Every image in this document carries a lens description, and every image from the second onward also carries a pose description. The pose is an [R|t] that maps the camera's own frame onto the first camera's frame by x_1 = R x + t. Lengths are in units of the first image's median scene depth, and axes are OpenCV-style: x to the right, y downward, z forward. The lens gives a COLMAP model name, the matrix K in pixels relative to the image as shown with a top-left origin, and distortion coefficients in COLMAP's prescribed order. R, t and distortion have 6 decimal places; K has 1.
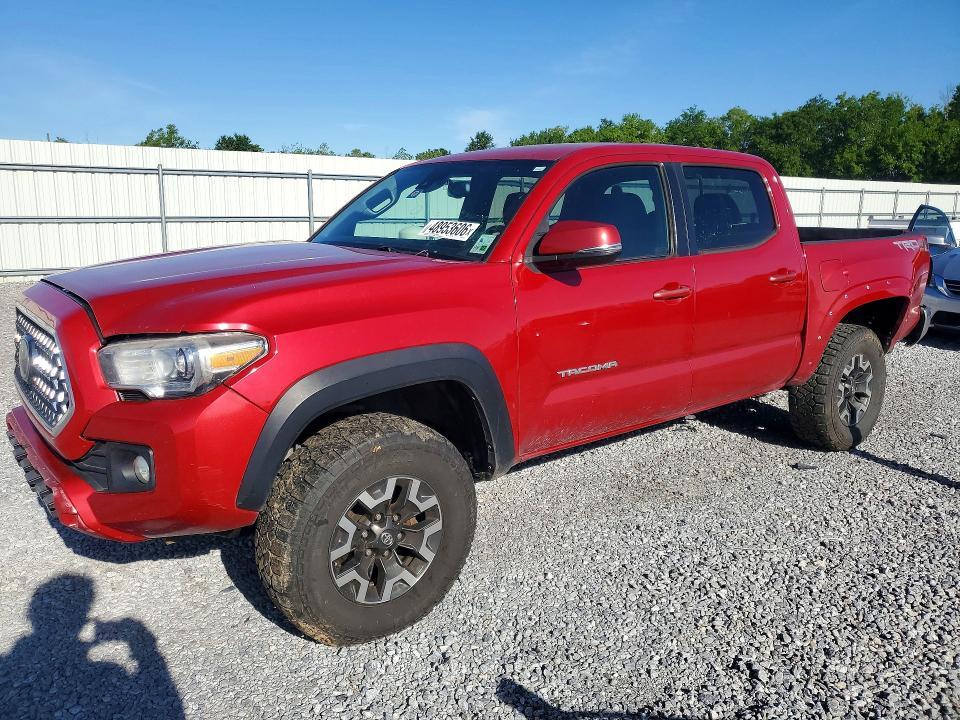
lens RADIAL K [[824.3, 0, 472.9], [0, 824.3, 359.5], [0, 0, 1]] dist [0.006372, -0.006339]
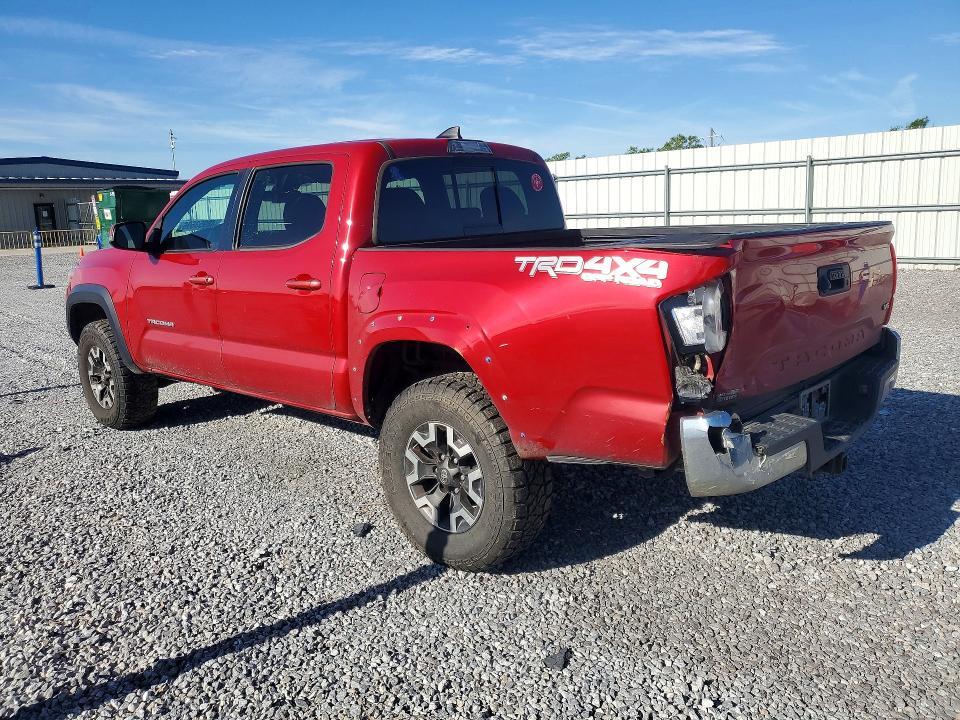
lens RADIAL K [[824.3, 0, 472.9], [0, 824.3, 359.5], [0, 0, 1]] dist [0.006372, -0.006339]
pose [[0.099617, 0.173301, -0.979818, 0.781575], [-0.147999, 0.976343, 0.157640, -0.113774], [0.983958, 0.129309, 0.122909, 0.628329]]
